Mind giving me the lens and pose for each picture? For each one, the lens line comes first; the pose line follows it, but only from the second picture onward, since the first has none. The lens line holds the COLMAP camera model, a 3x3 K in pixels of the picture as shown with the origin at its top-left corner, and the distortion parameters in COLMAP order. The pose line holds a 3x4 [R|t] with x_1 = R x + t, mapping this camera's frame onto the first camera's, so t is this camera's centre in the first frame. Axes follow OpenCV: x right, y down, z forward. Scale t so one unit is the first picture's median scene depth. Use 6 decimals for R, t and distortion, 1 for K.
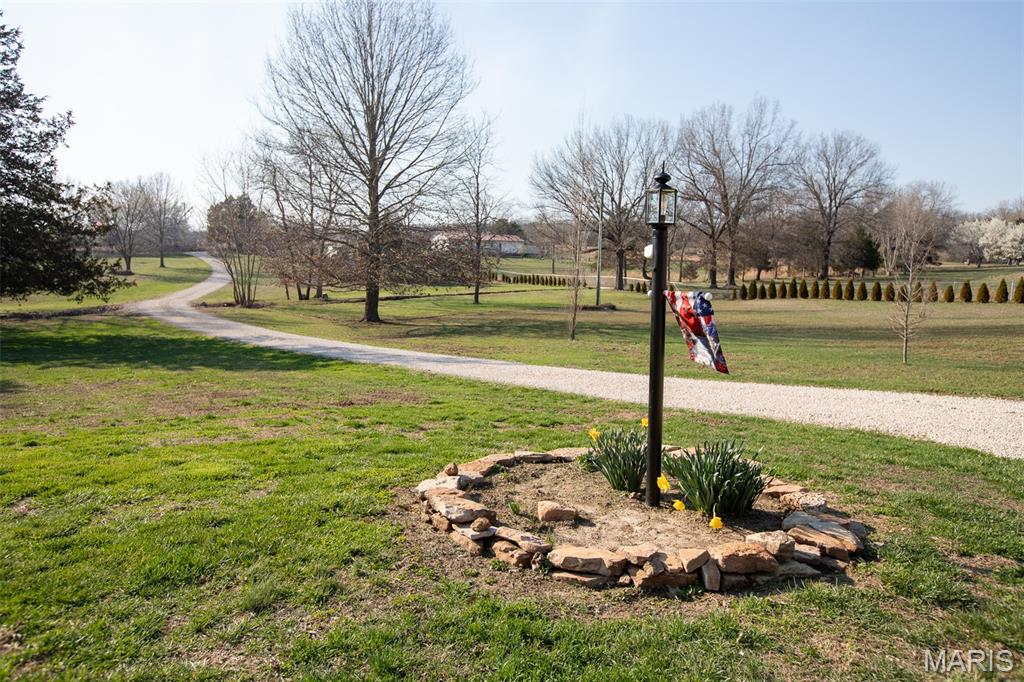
lens RADIAL K [[634.0, 0, 512.0], [0, 634.0, 341.0], [0, 0, 1]] dist [-0.028465, 0.021165]
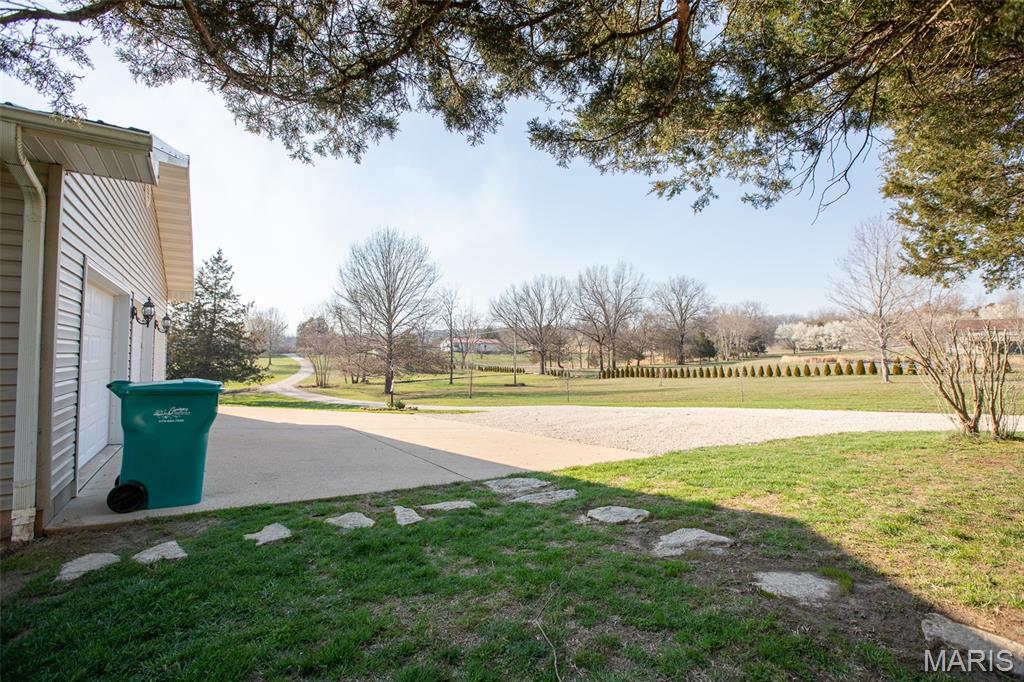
lens RADIAL K [[465.2, 0, 512.0], [0, 465.2, 341.0], [0, 0, 1]] dist [-0.041351, 0.000978]
pose [[0.999827, -0.018540, 0.001759, 0.116774], [0.018593, 0.988367, -0.150947, 0.022768], [0.001060, 0.150953, 0.988540, -0.315888]]
